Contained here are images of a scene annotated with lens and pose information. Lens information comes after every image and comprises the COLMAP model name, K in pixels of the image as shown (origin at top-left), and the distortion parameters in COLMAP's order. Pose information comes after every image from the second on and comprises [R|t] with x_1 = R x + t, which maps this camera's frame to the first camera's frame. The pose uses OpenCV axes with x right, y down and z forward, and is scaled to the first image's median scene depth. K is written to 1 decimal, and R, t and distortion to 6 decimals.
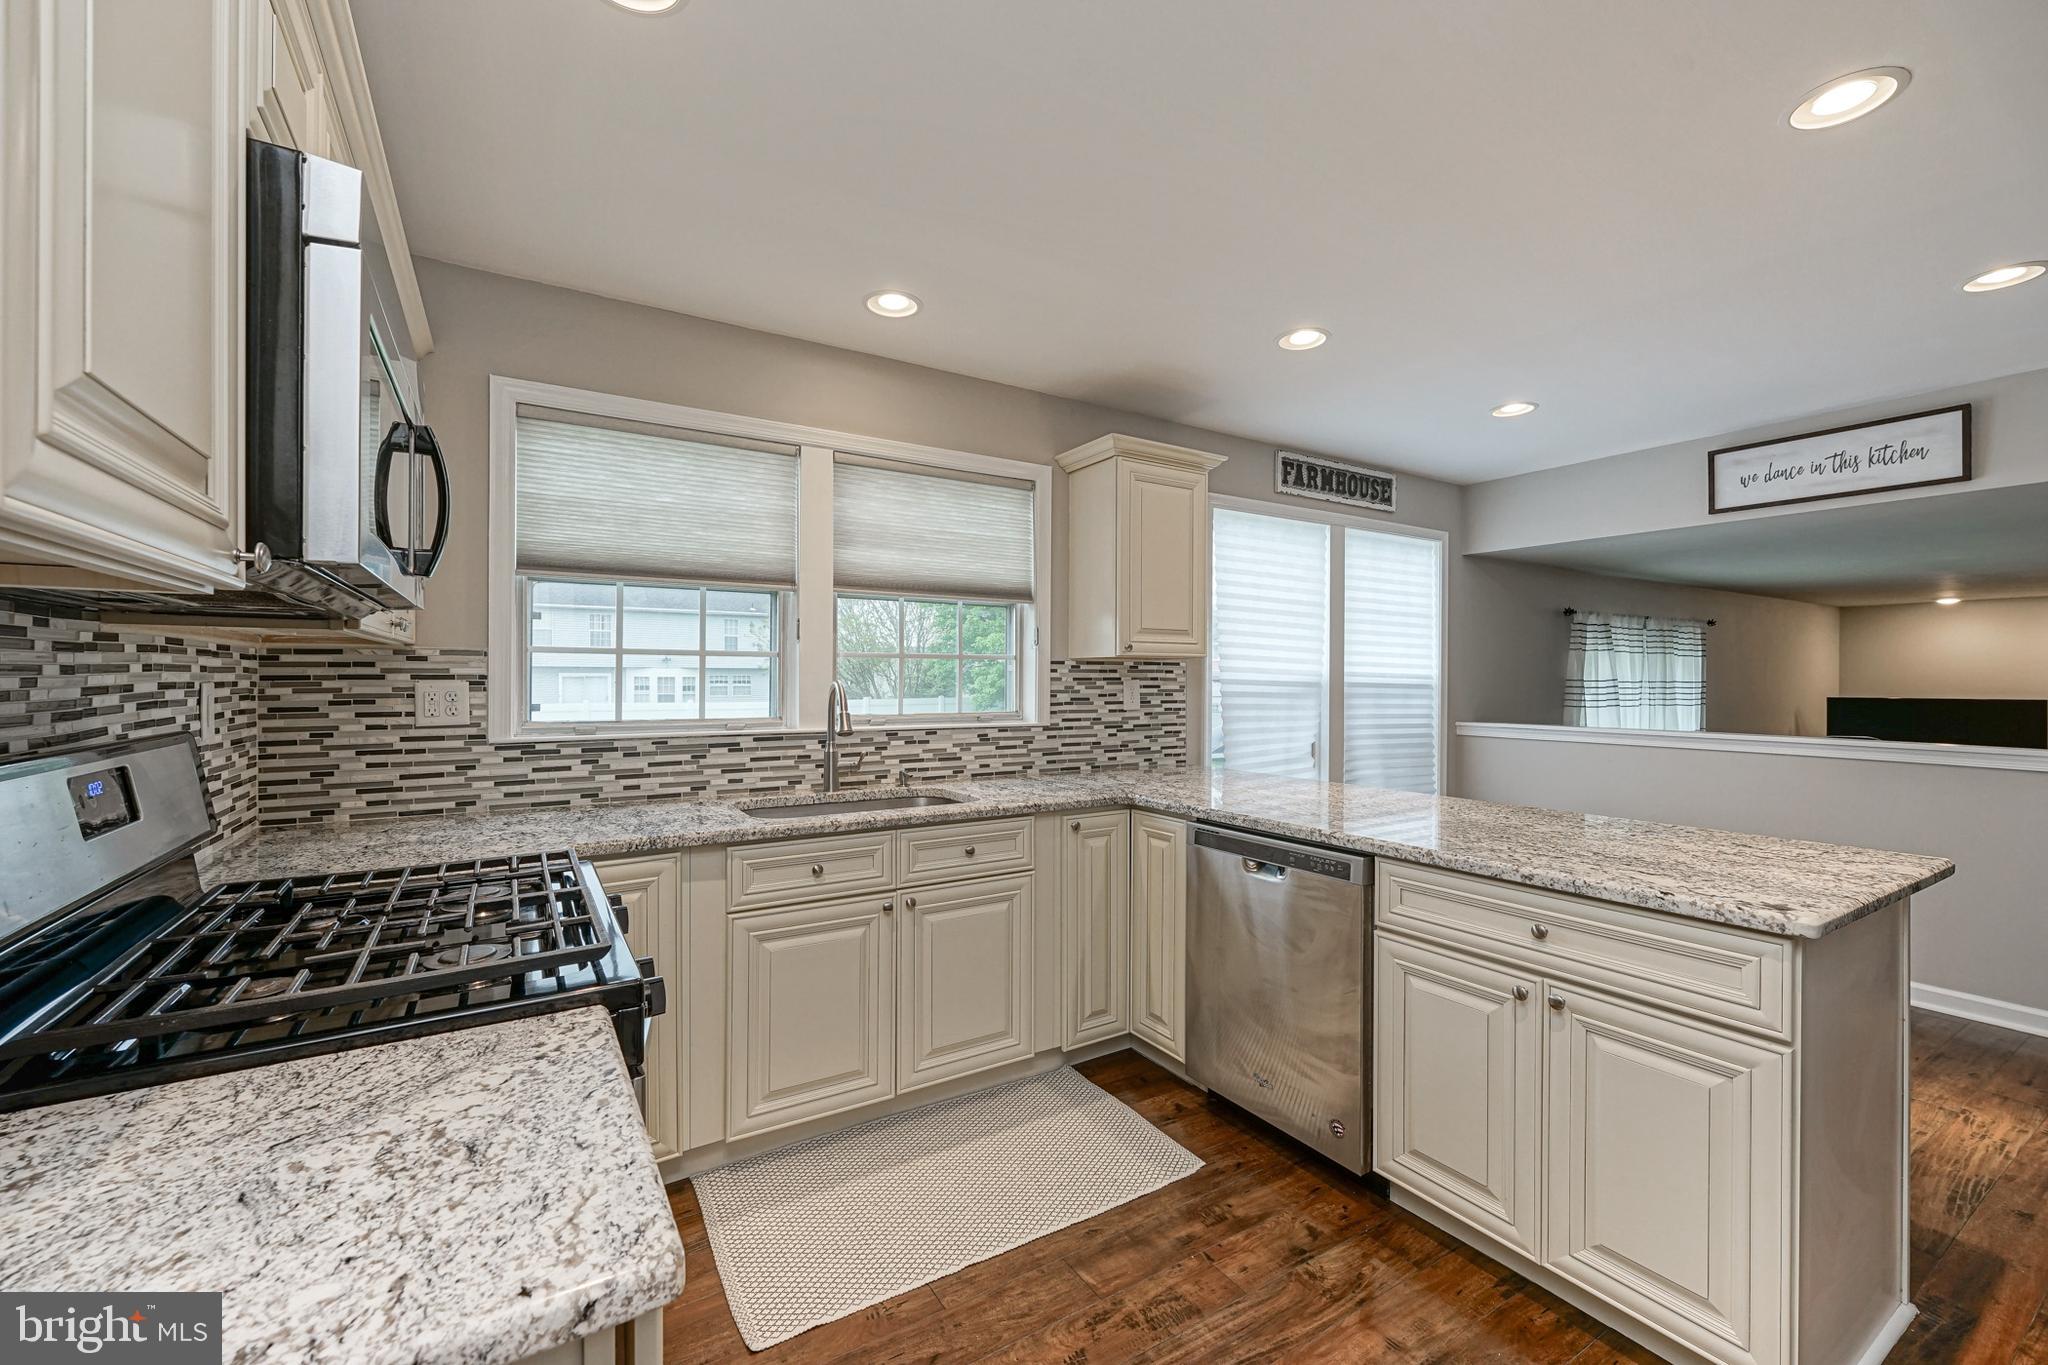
lens RADIAL K [[838.4, 0, 1011.2], [0, 838.4, 681.9], [0, 0, 1]] dist [-0.001282, -0.000201]
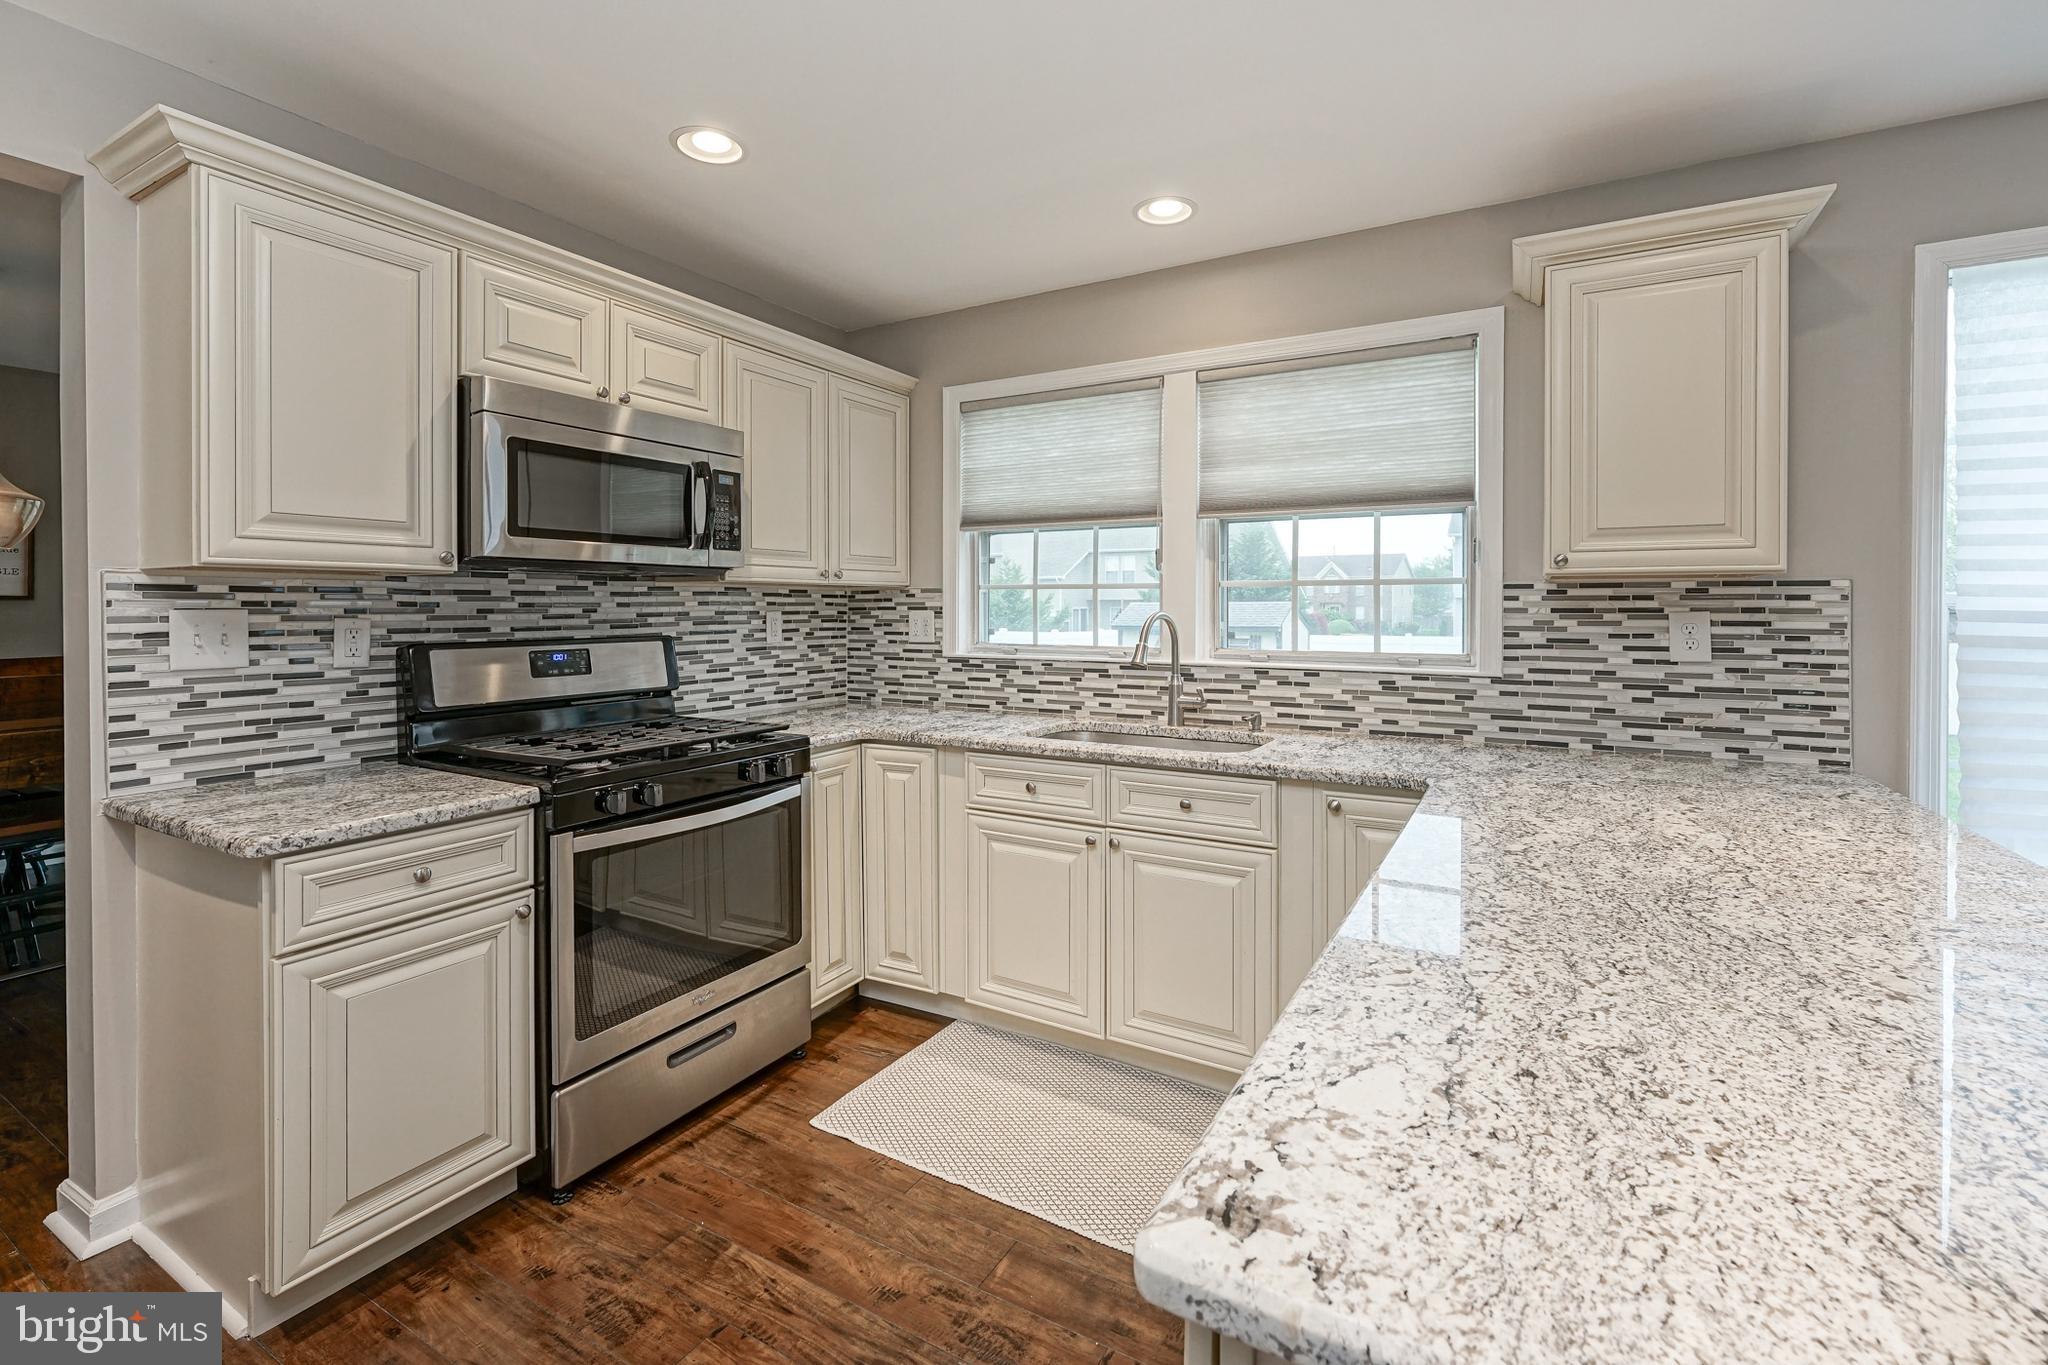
lens RADIAL K [[886.2, 0, 1030.3], [0, 886.2, 612.7], [0, 0, 1]] dist [-0.003976, -0.000023]
pose [[0.482491, 0.003389, -0.875894, 0.612302], [-0.004206, 0.999990, 0.001553, -0.001101], [0.875891, 0.002934, 0.482500, 0.364344]]
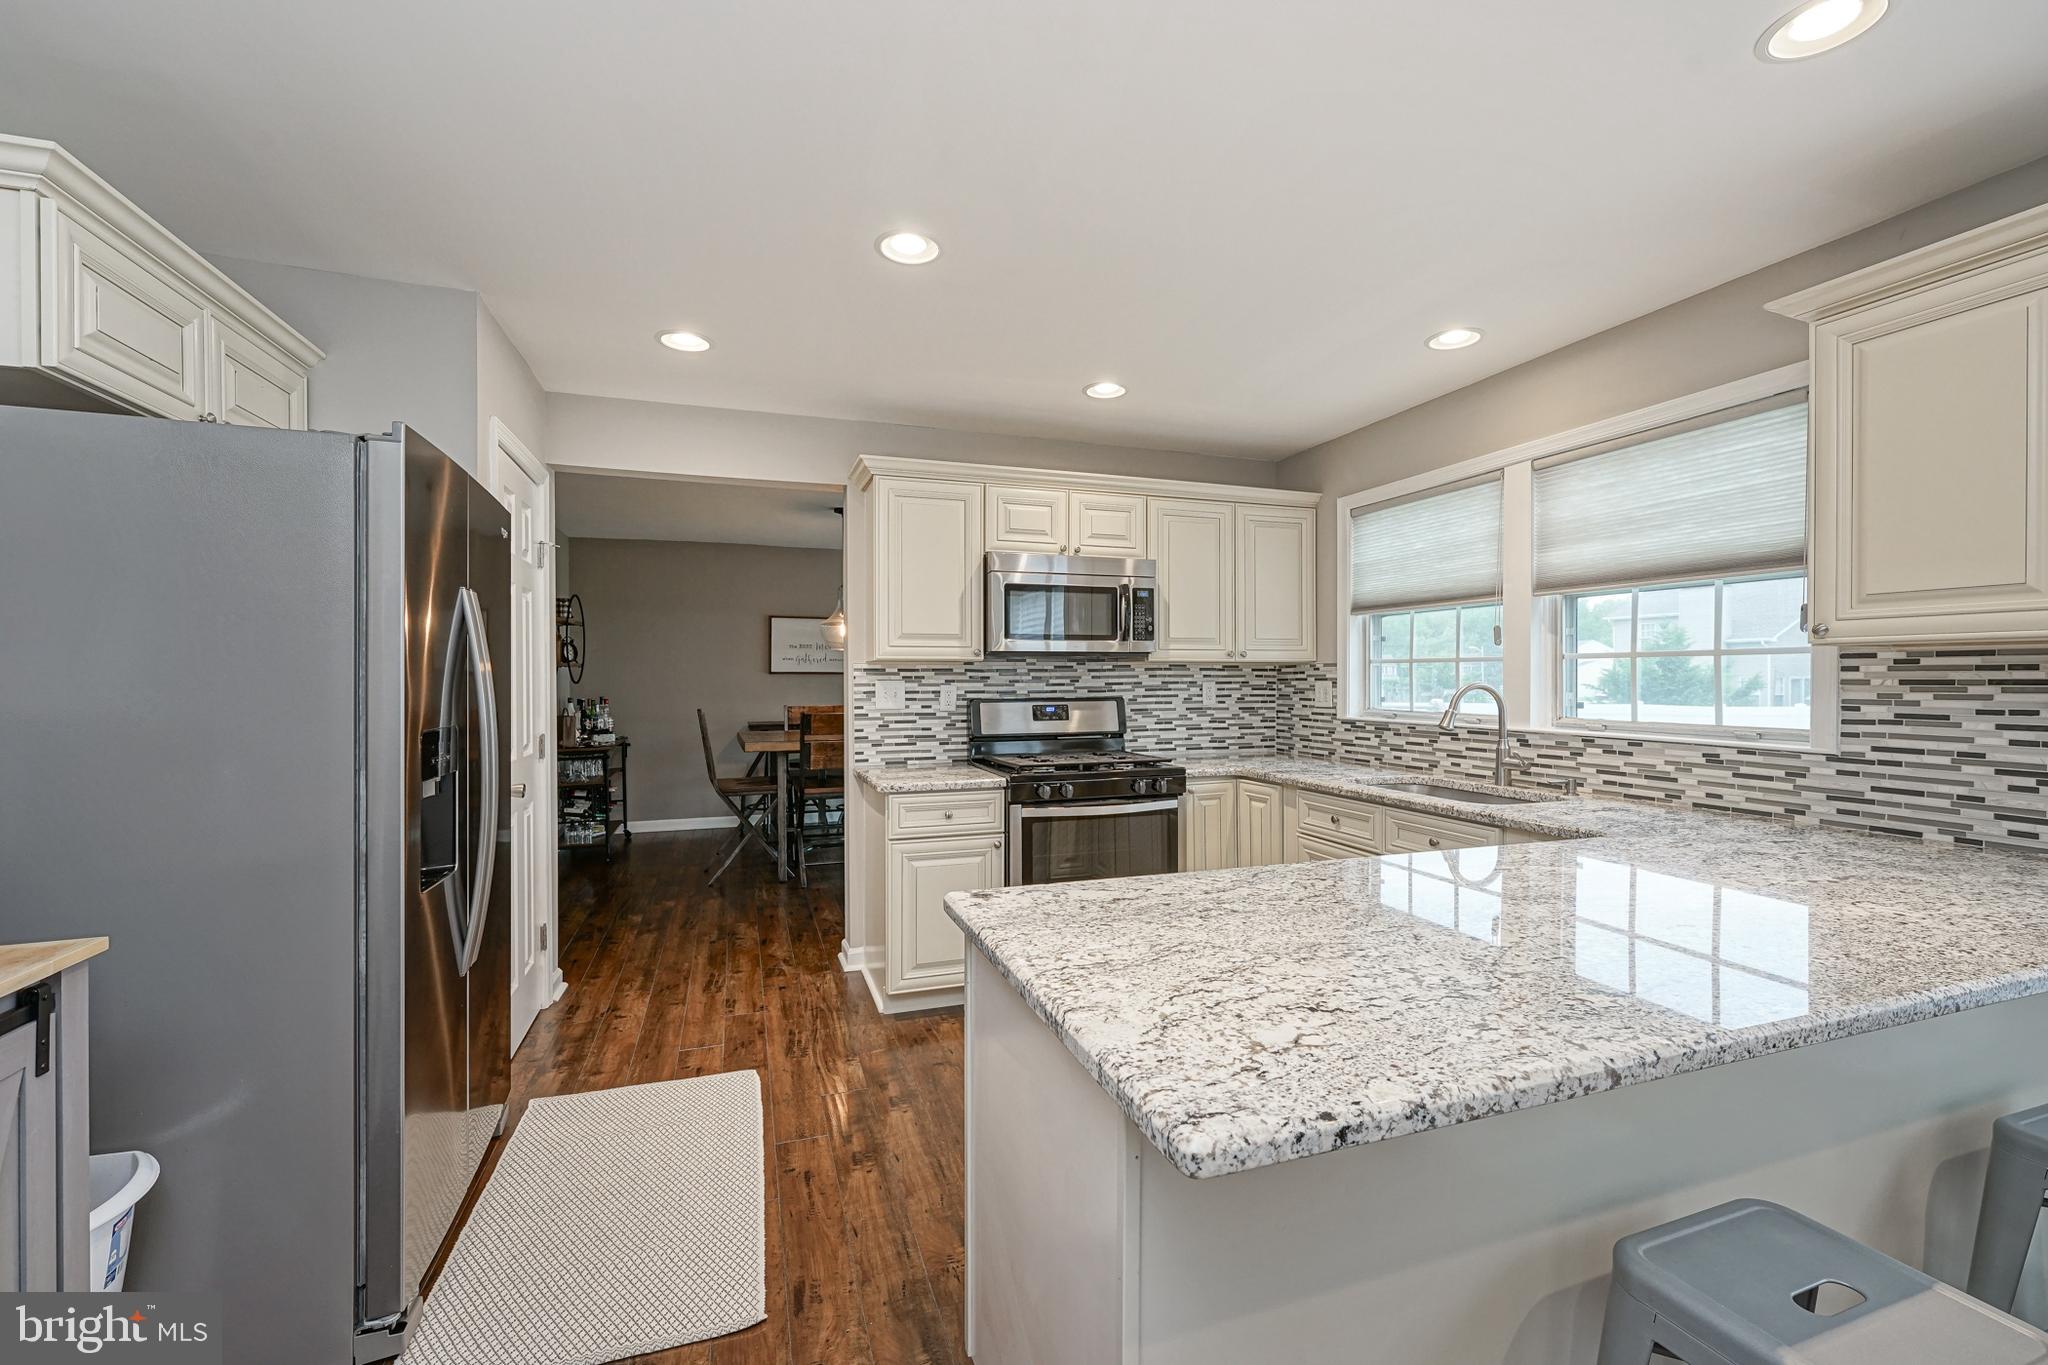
lens RADIAL K [[838.4, 0, 1031.5], [0, 838.4, 684.7], [0, 0, 1]] dist [-0.001282, -0.000201]
pose [[-0.211203, 0.006200, -0.977423, 0.978281], [-0.004441, 0.999963, 0.007302, -0.003891], [0.977432, 0.005883, -0.211168, 0.647650]]
